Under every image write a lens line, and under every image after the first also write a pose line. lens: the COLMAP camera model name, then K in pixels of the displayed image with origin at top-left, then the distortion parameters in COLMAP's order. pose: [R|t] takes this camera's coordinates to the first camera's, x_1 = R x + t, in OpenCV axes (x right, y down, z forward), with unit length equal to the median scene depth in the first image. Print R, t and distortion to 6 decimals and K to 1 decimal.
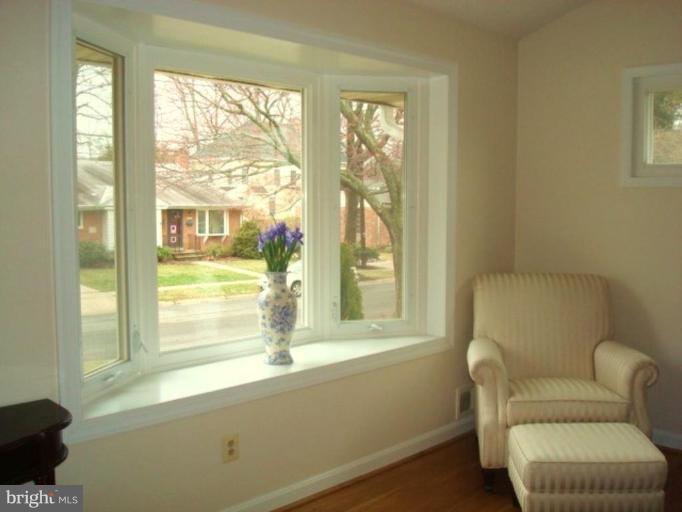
lens RADIAL K [[696.0, 0, 341.0], [0, 696.0, 256.0], [0, 0, 1]] dist [-0.124420, -0.006514]
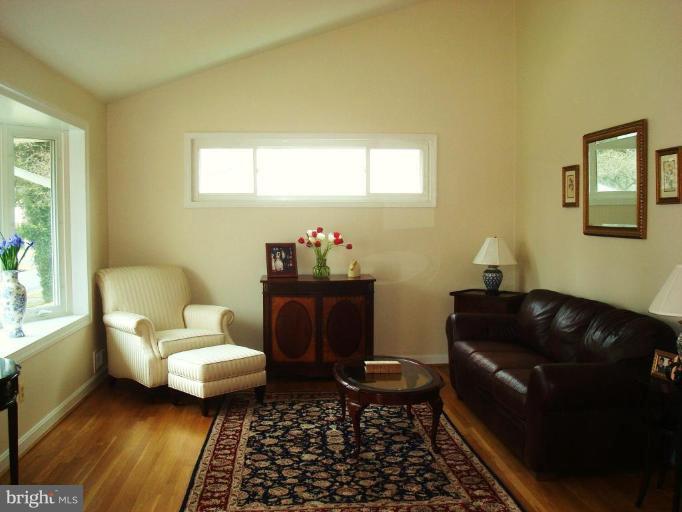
lens RADIAL K [[644.3, 0, 341.0], [0, 644.3, 256.0], [0, 0, 1]] dist [-0.223396, 0.278585]
pose [[0.649938, -0.045529, 0.758622, -0.586109], [0.063083, 0.997991, 0.005850, 0.028767], [-0.757365, 0.044054, 0.651504, -0.278292]]
